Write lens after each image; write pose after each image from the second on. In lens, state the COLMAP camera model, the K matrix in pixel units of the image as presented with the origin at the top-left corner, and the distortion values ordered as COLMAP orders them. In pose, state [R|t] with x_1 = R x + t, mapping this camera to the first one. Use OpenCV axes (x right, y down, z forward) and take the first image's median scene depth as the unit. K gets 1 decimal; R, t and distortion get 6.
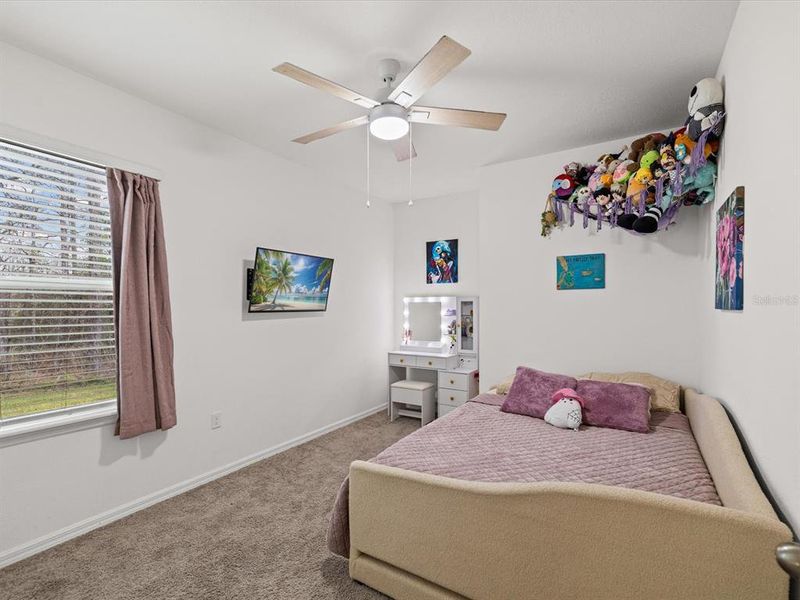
lens RADIAL K [[389.8, 0, 403.9], [0, 389.8, 297.5], [0, 0, 1]] dist [0.003474, -0.000635]
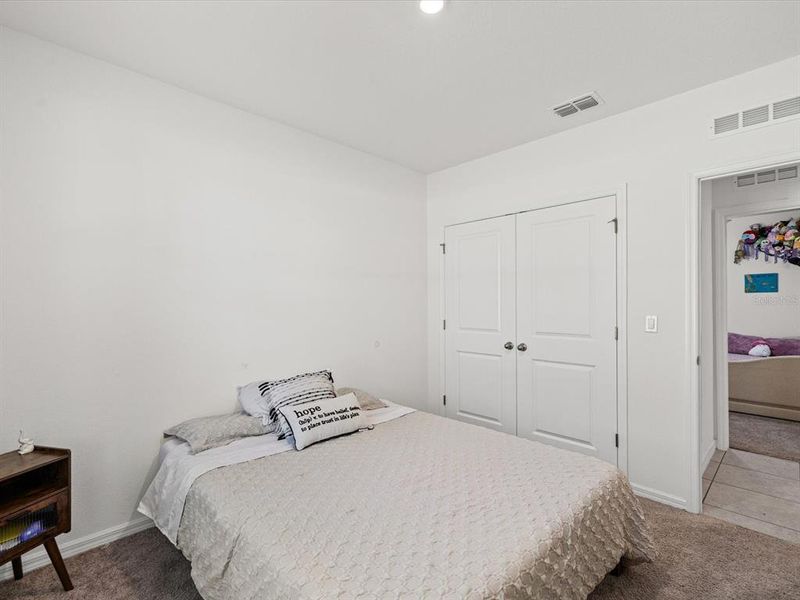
lens RADIAL K [[389.8, 0, 399.0], [0, 389.8, 298.1], [0, 0, 1]] dist [0.003474, -0.000635]
pose [[0.970182, -0.013221, -0.242018, -0.738288], [0.015903, 0.999832, 0.009130, -0.037663], [0.241856, -0.012707, 0.970229, -1.167914]]
